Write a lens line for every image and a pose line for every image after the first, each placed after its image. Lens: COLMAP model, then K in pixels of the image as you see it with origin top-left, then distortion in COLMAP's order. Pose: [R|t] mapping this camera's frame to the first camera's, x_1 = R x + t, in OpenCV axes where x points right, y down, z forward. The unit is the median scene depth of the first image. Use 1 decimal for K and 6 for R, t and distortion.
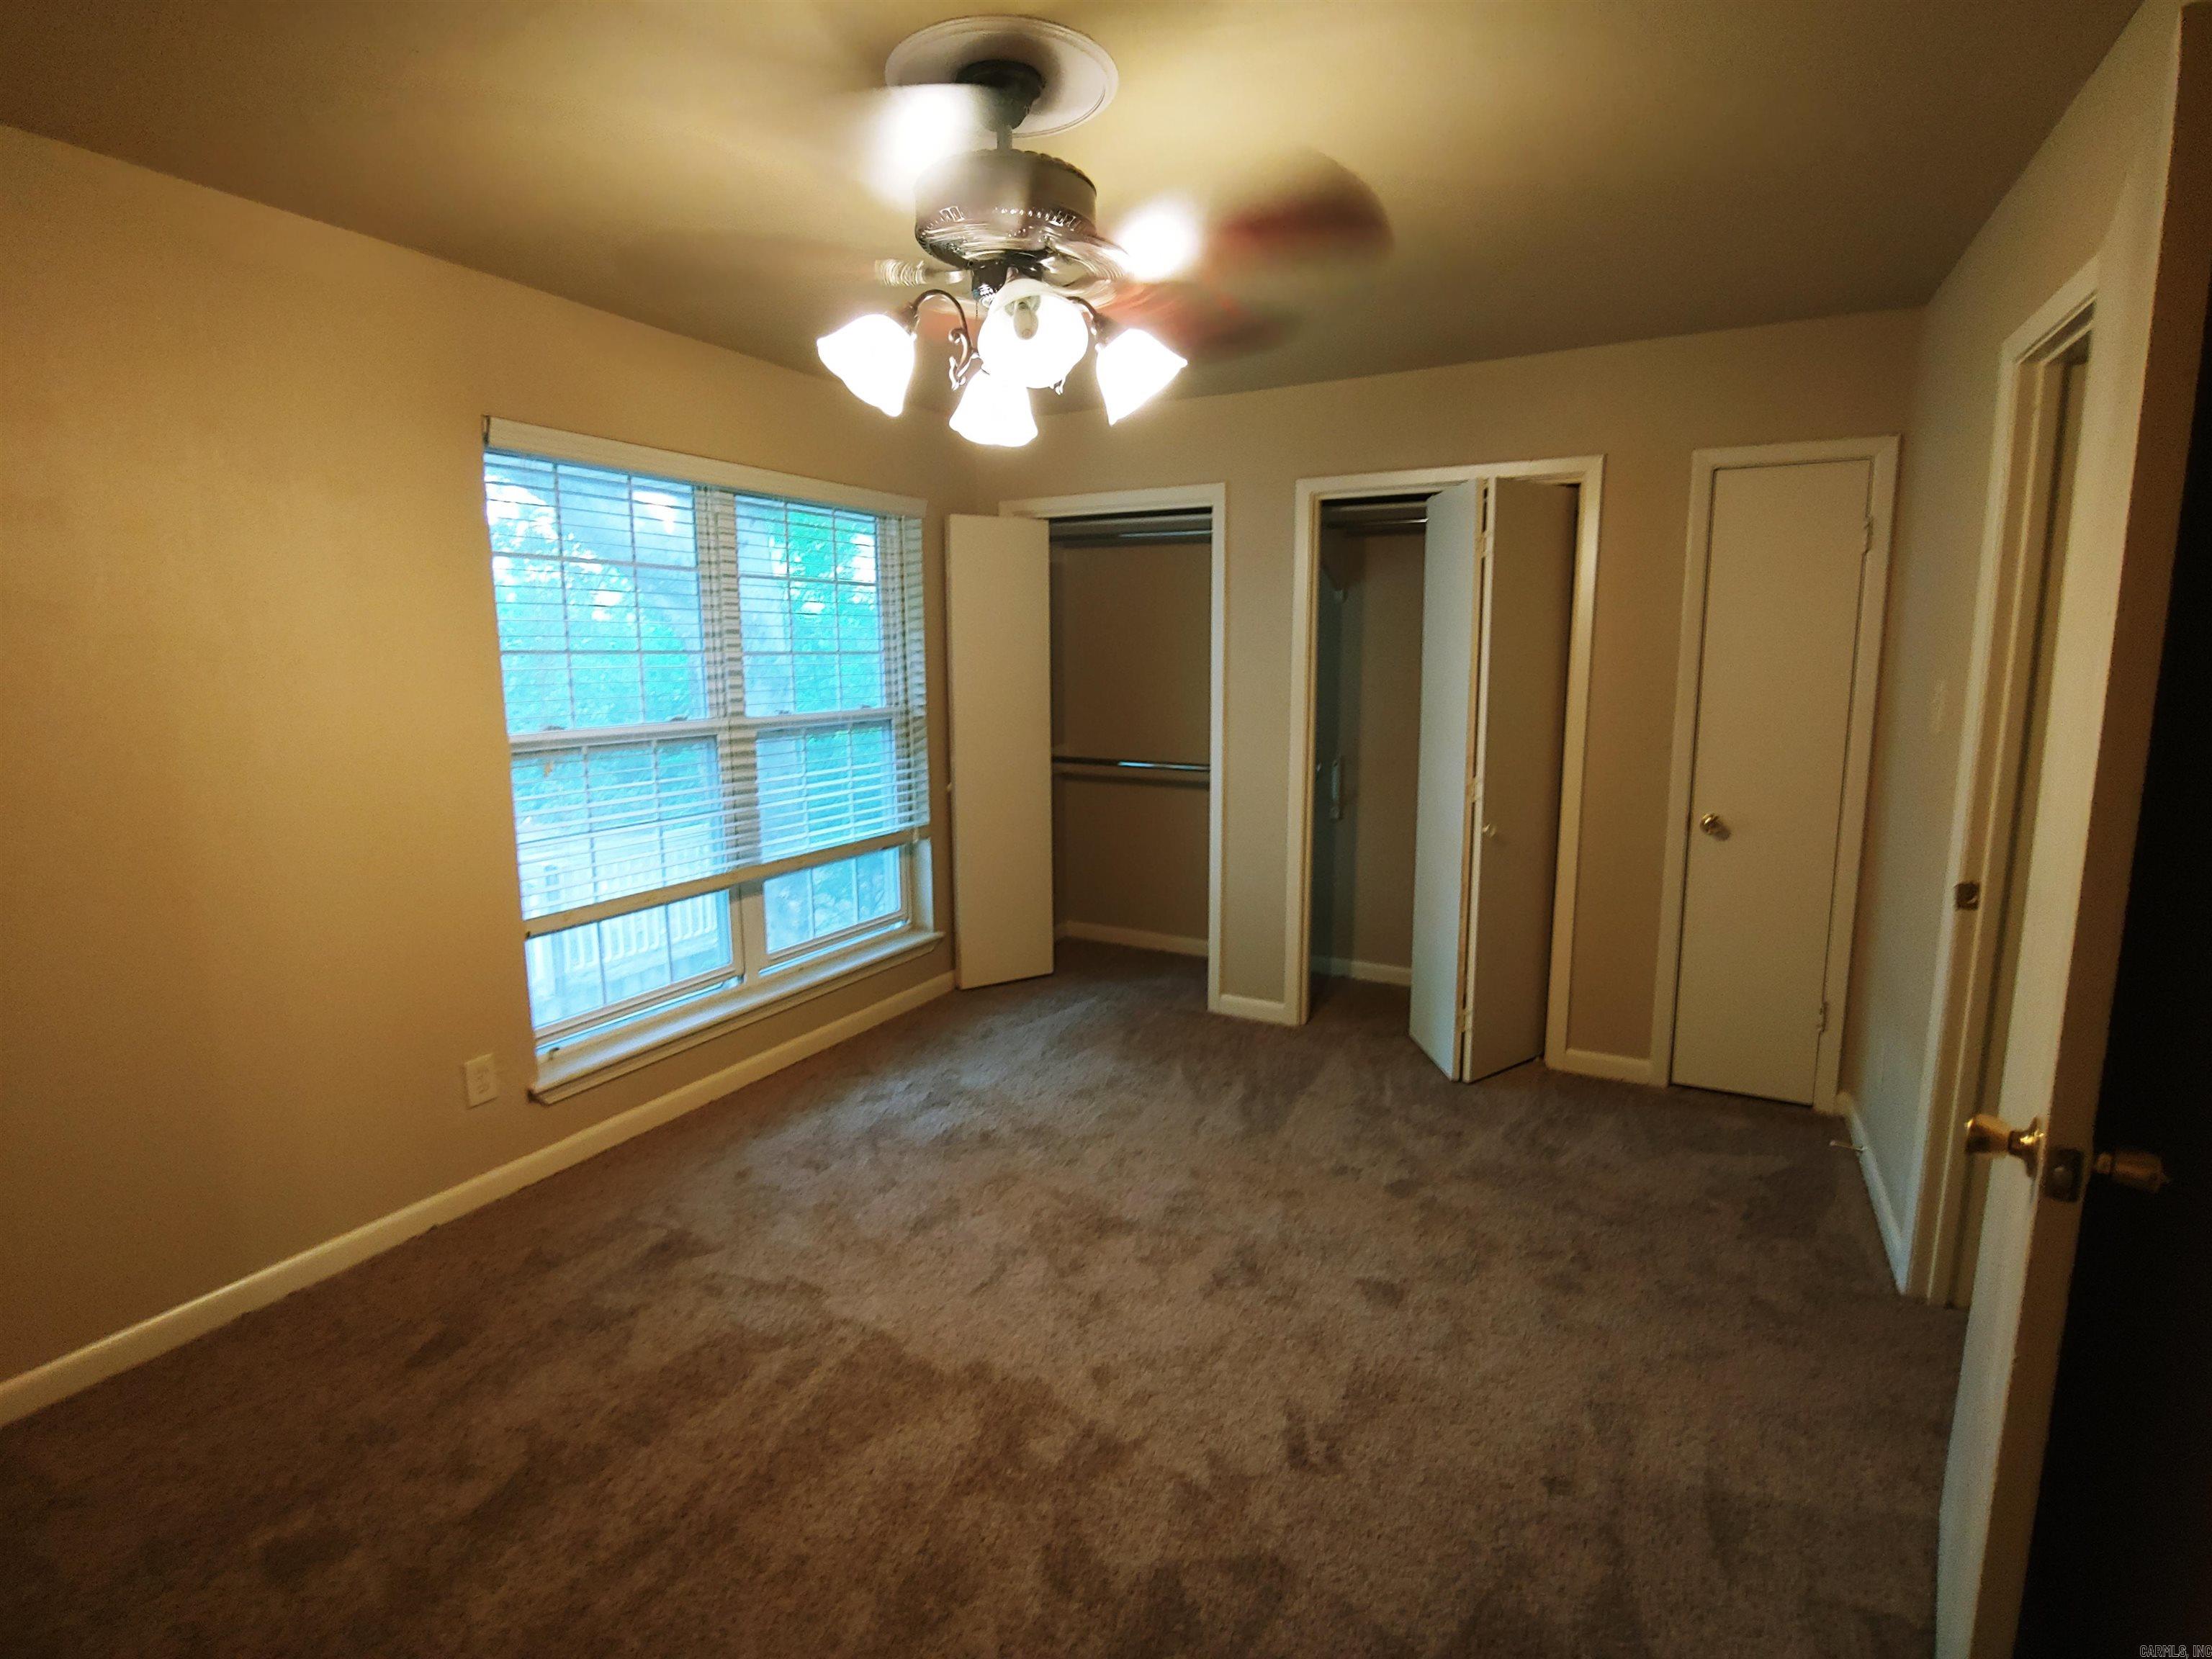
lens RADIAL K [[1056.3, 0, 1106.0], [0, 1056.3, 829.5], [0, 0, 1]] dist [-0.026922, 0.000008]
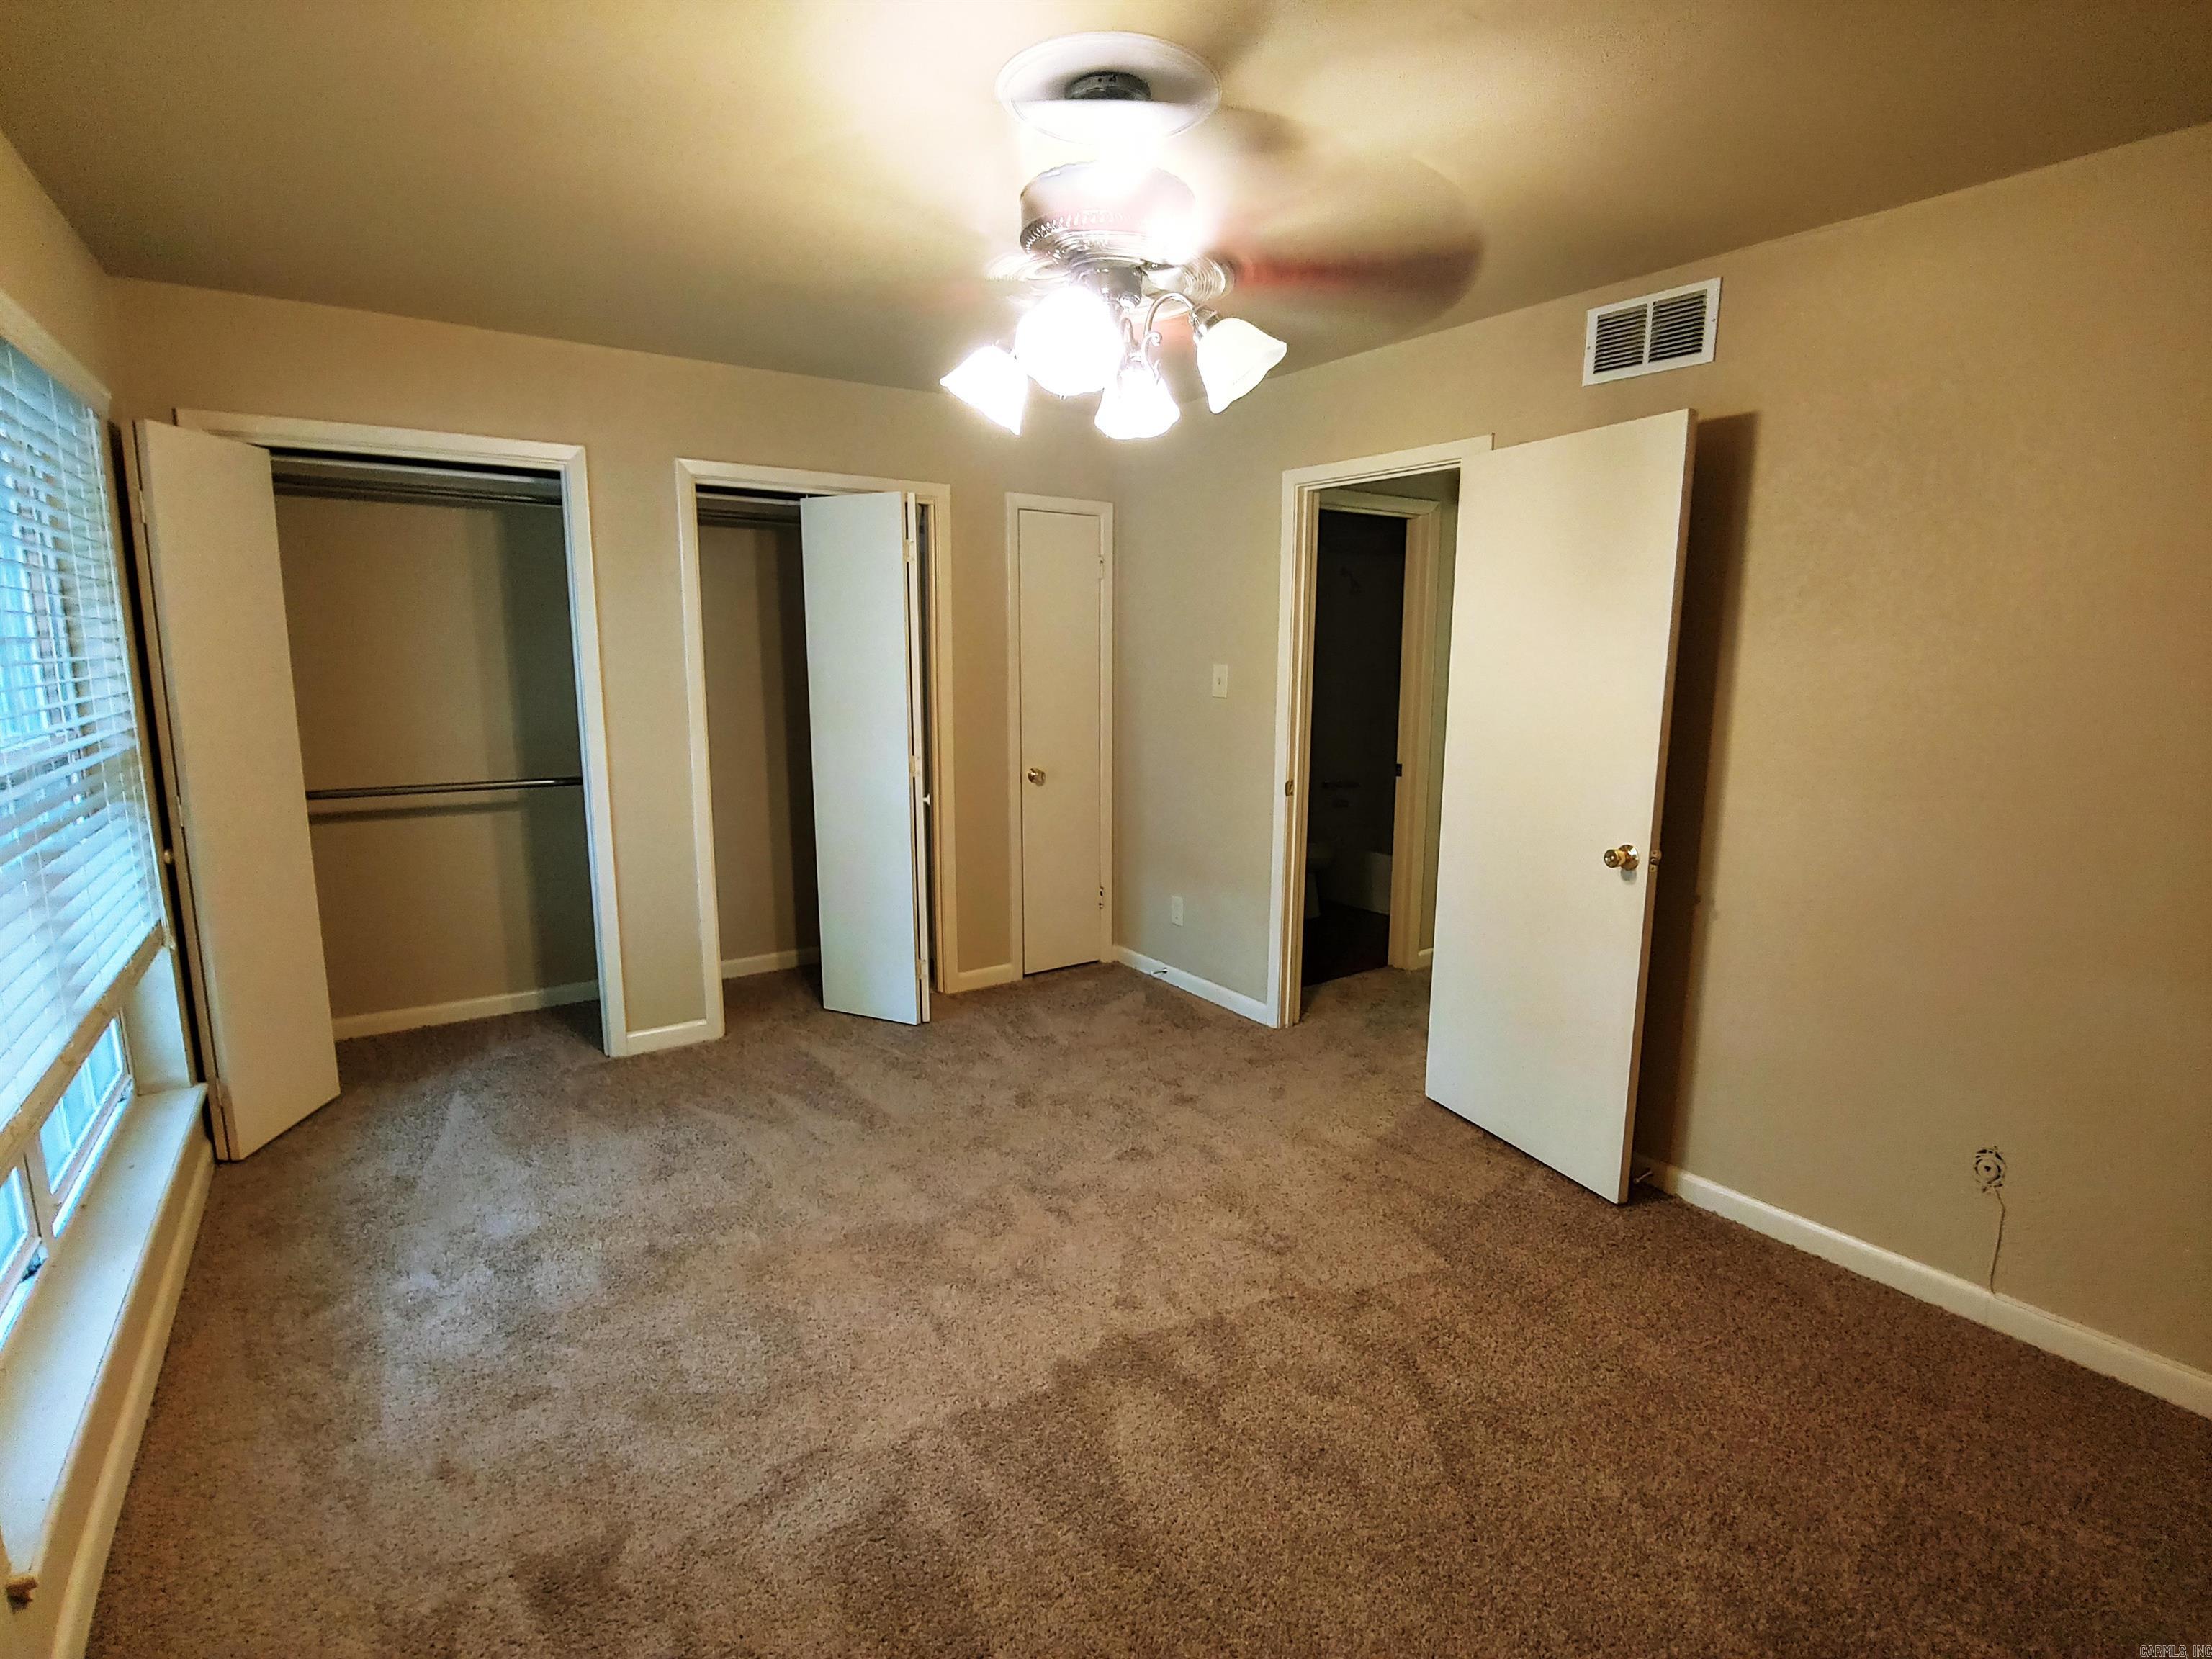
lens RADIAL K [[1056.1, 0, 1106.0], [0, 1056.1, 829.5], [0, 0, 1]] dist [-0.022231, 0.000394]
pose [[0.452762, -0.145601, 0.879663, -0.599418], [0.135928, 0.986316, 0.093292, -0.051225], [-0.881209, 0.077332, 0.466358, 0.302840]]
